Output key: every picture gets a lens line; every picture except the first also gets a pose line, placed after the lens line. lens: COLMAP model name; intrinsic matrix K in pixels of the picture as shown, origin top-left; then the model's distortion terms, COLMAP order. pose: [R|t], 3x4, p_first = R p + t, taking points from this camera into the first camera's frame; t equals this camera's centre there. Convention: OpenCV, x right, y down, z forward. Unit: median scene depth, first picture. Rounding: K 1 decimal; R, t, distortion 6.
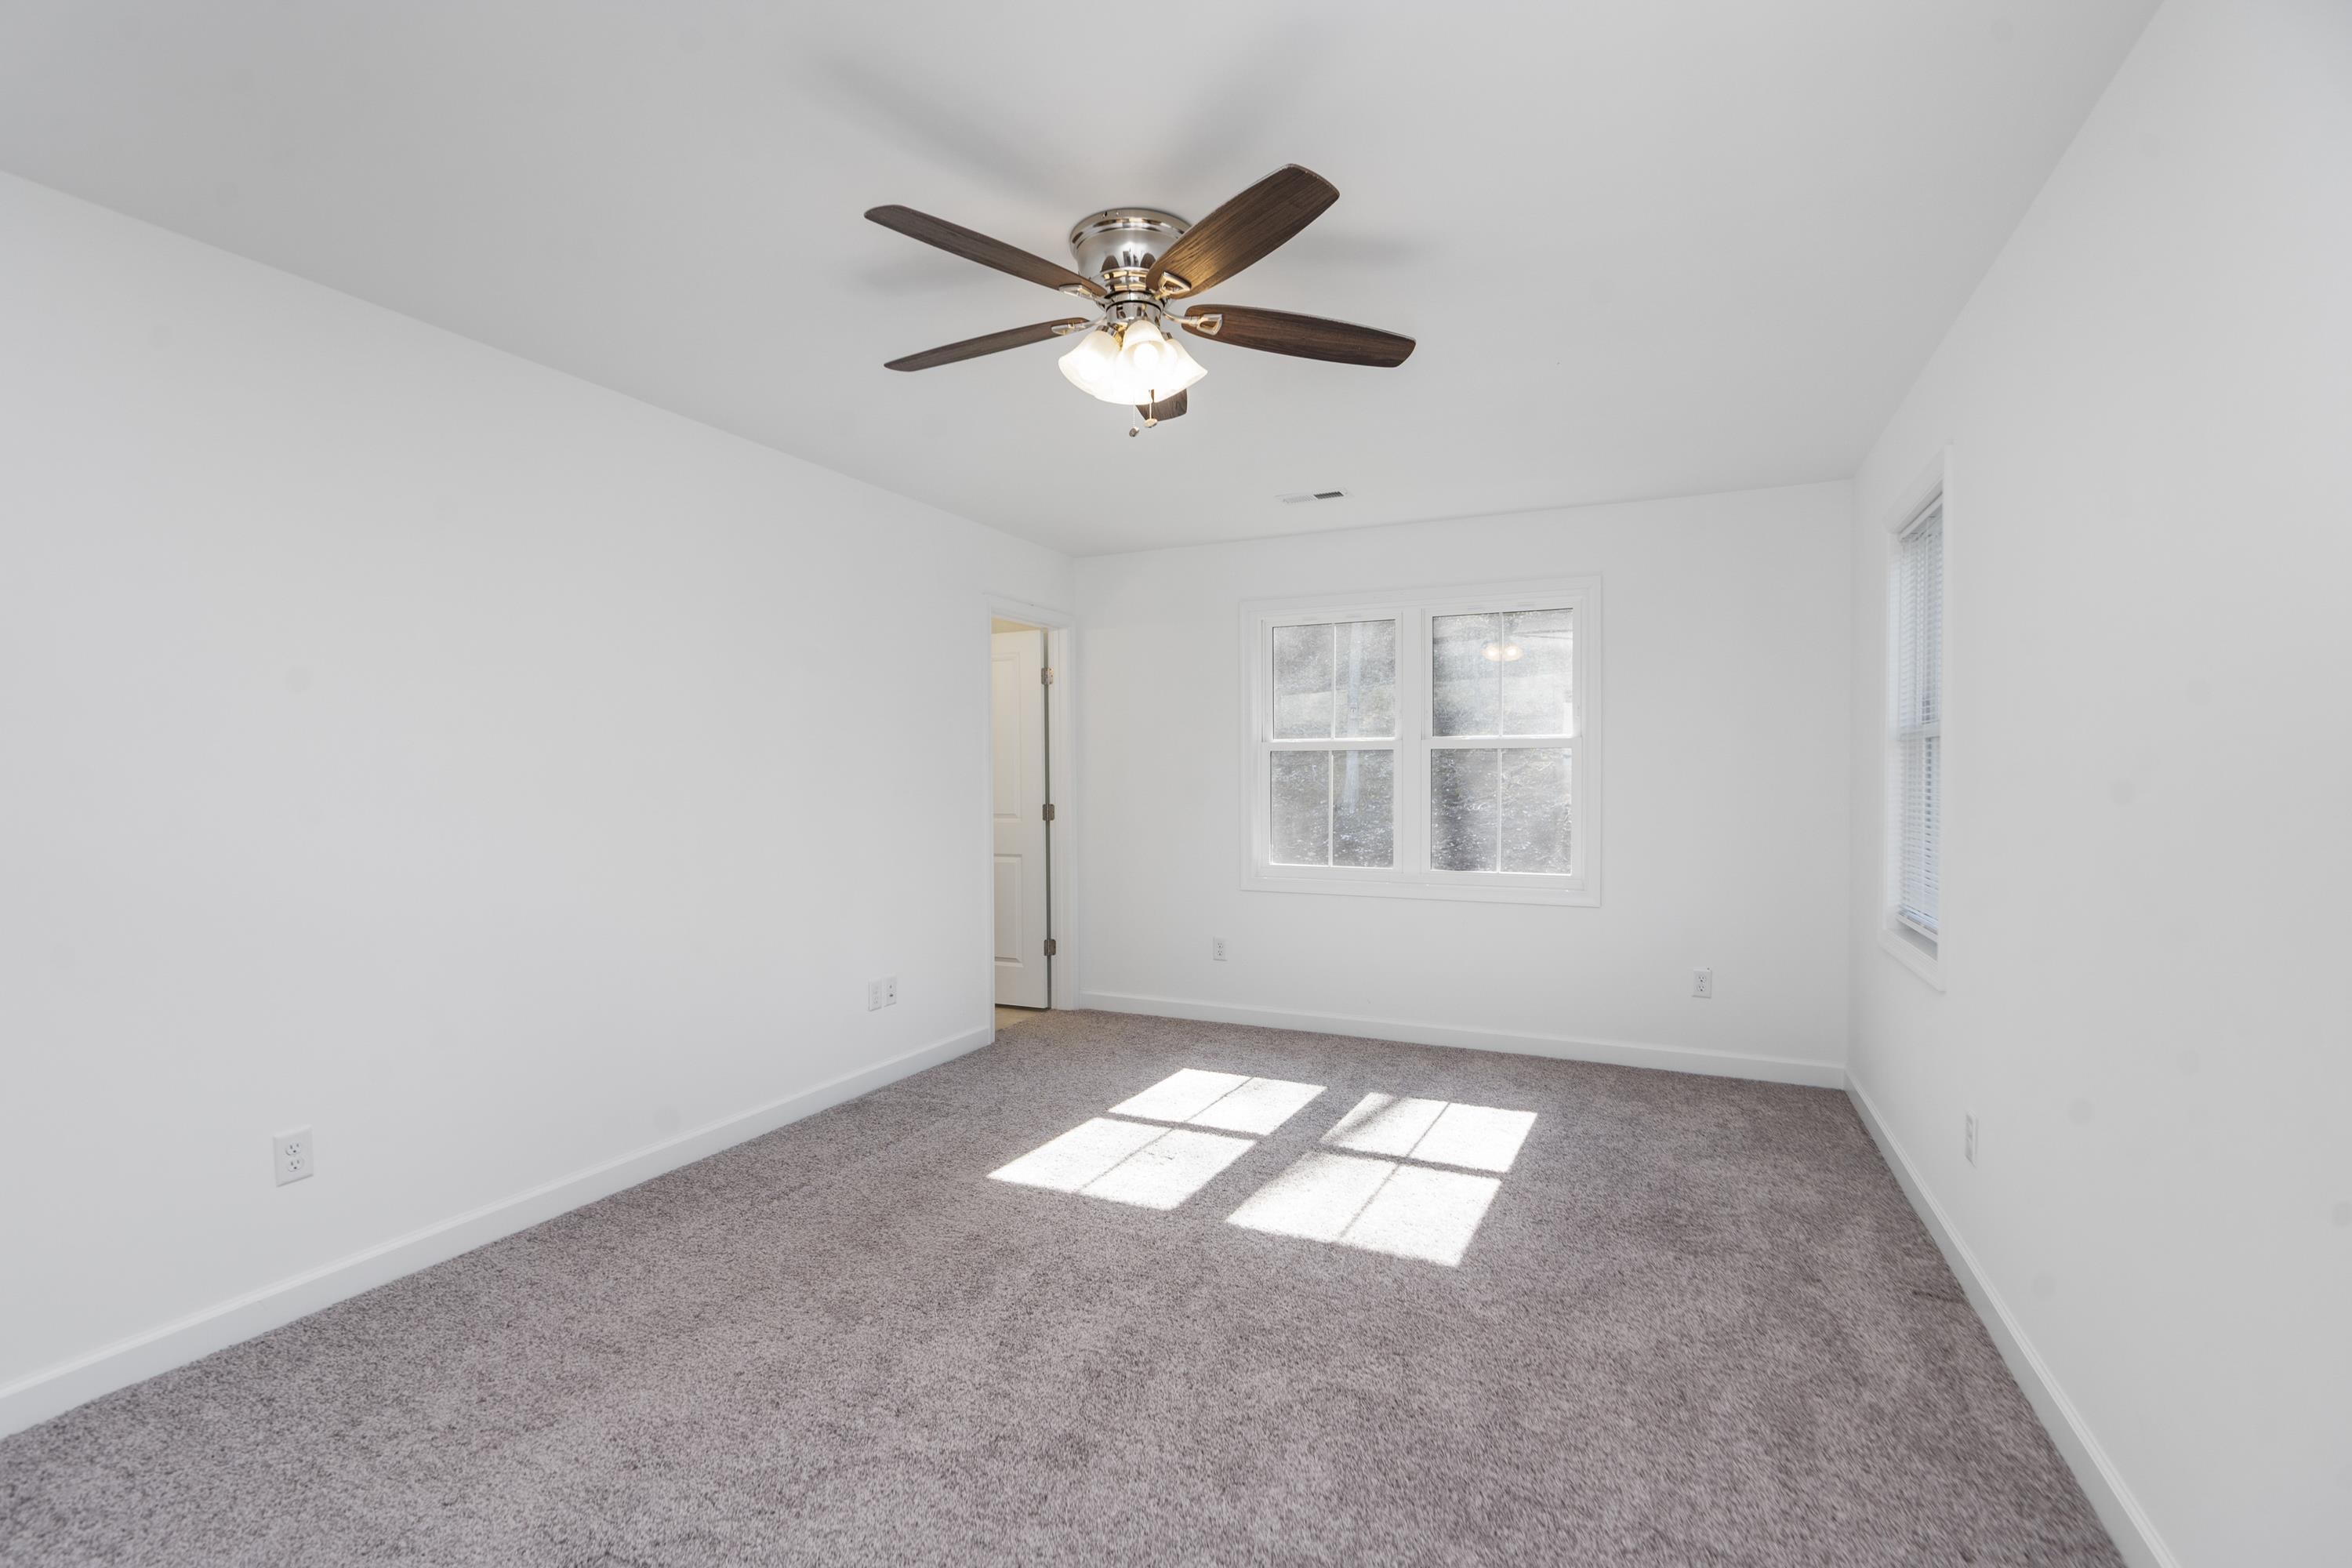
lens RADIAL K [[1088.0, 0, 1163.3], [0, 1088.0, 782.5], [0, 0, 1]] dist [-0.024637, 0.000004]
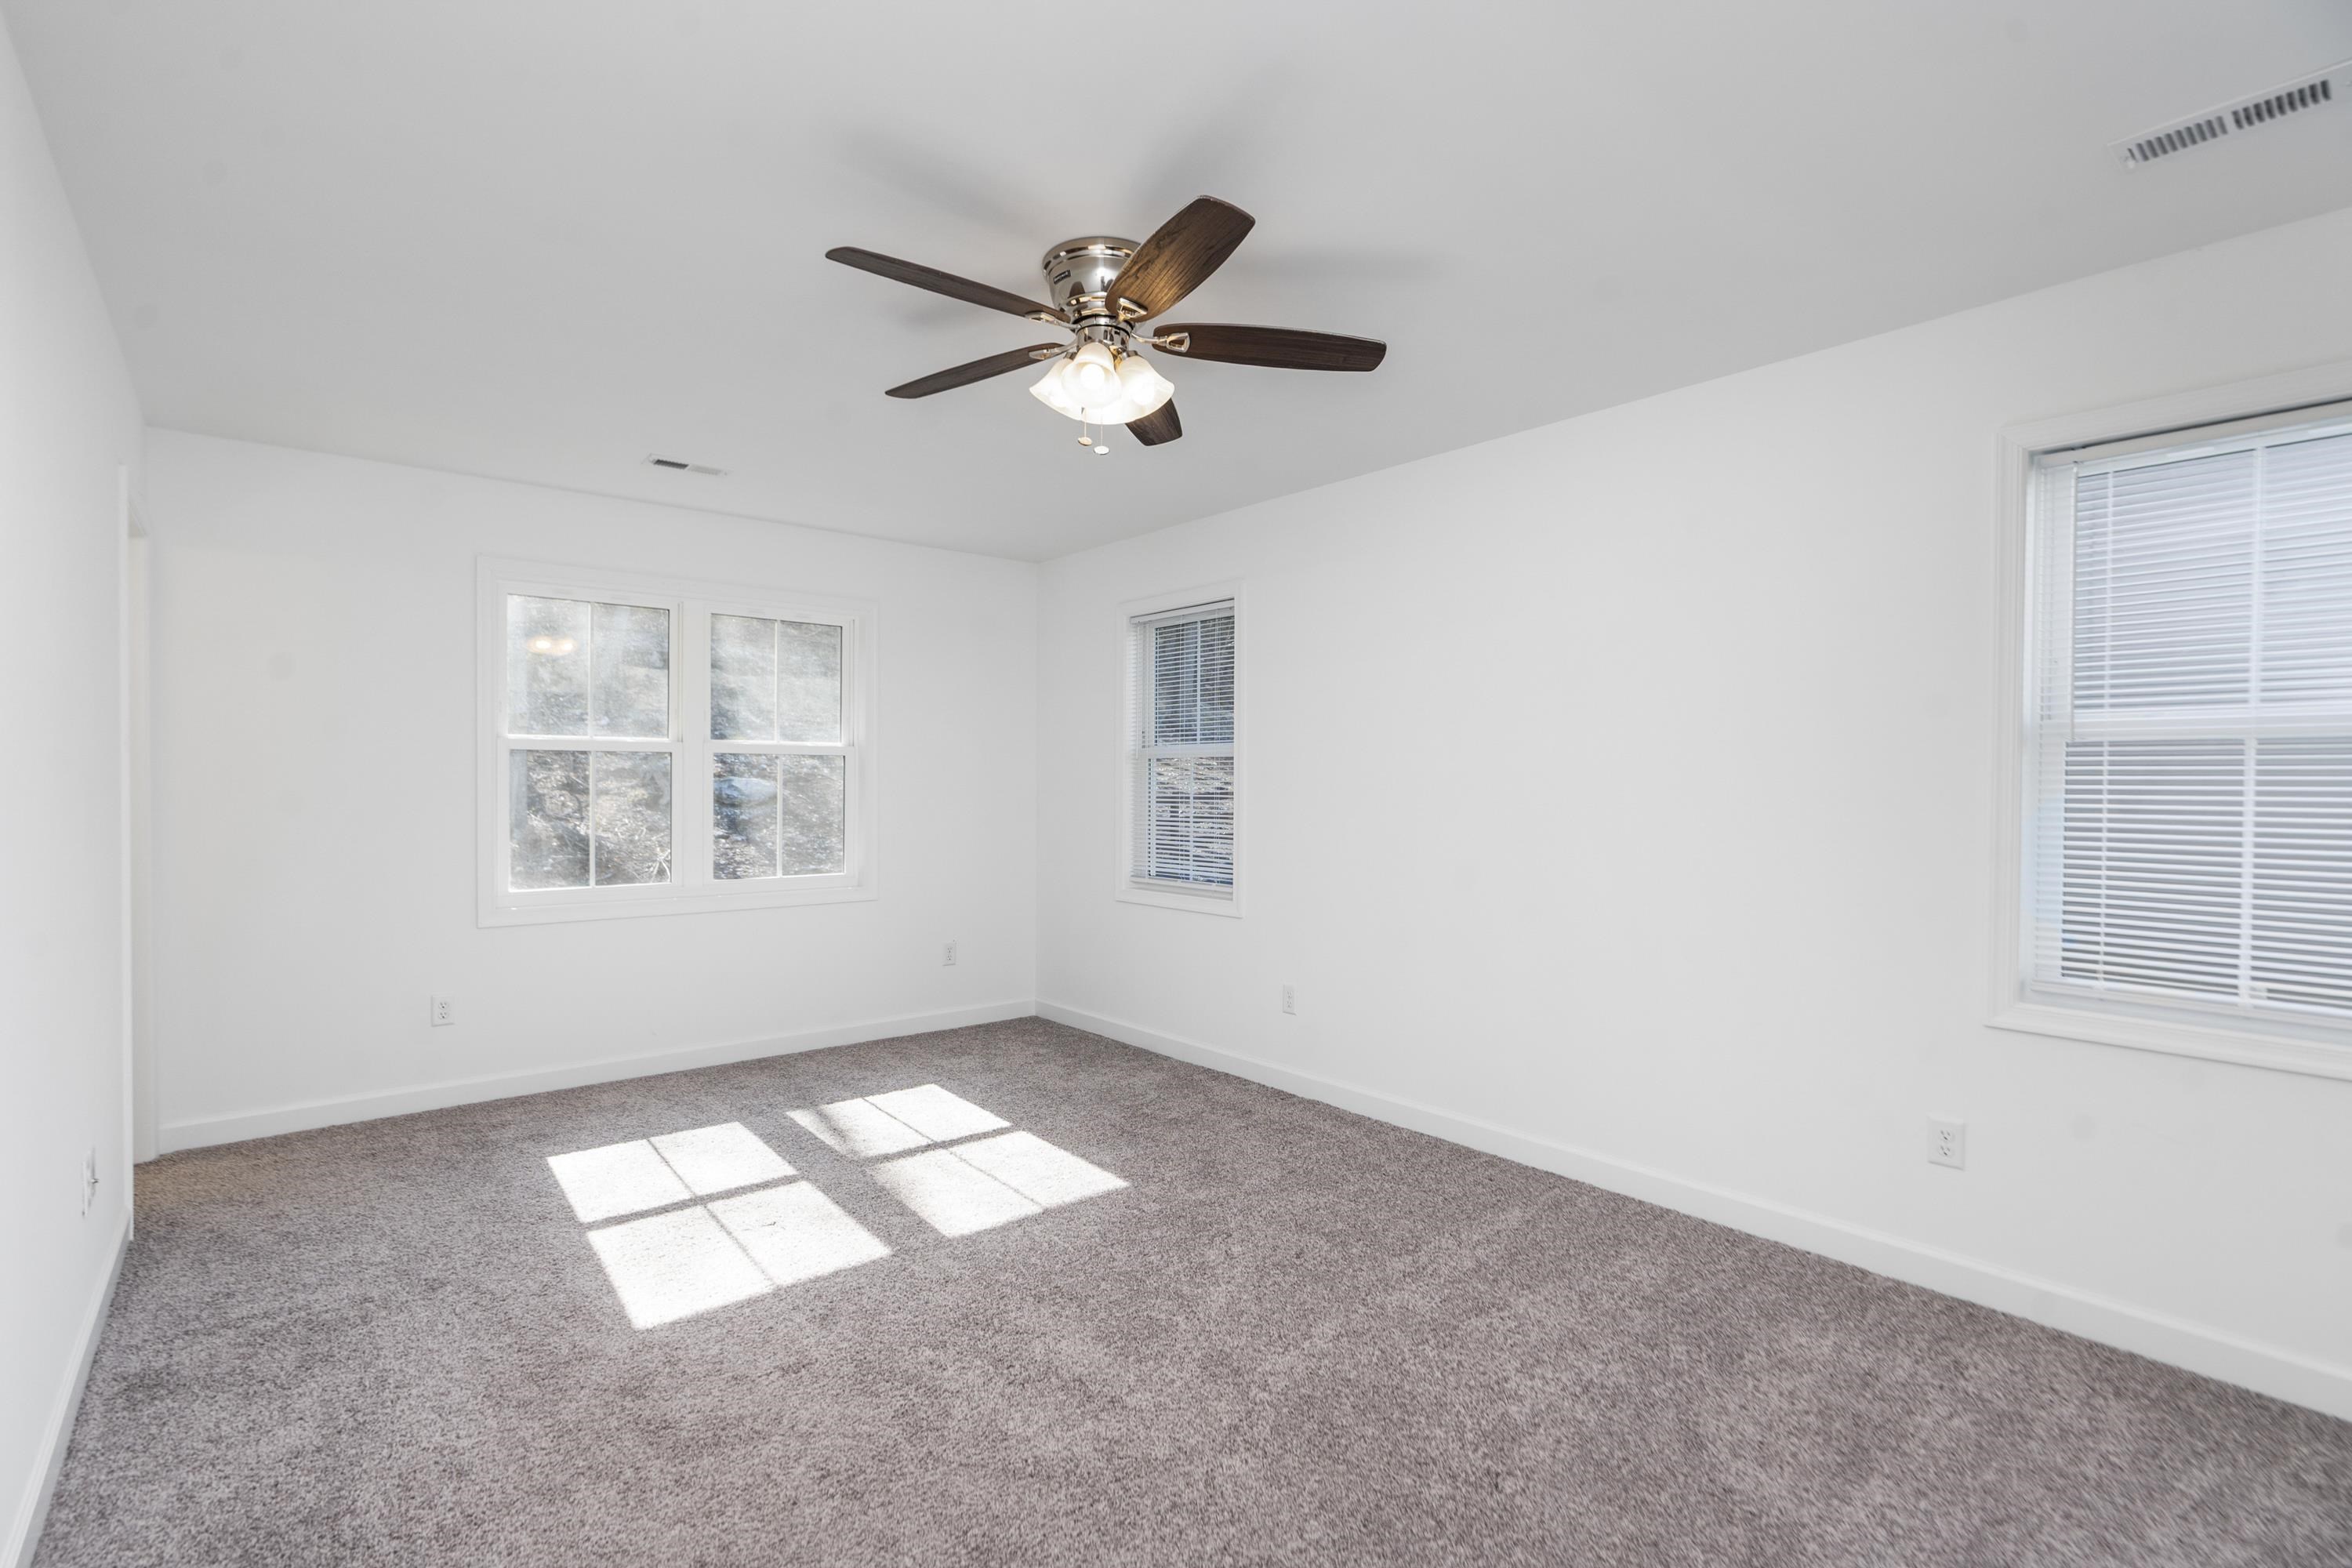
lens RADIAL K [[1088.0, 0, 1163.3], [0, 1088.0, 782.5], [0, 0, 1]] dist [-0.024637, 0.000004]
pose [[0.422033, -0.003774, 0.906573, -0.570459], [0.010350, 0.999946, -0.000656, -0.000379], [-0.906521, 0.009660, 0.422049, 0.316494]]
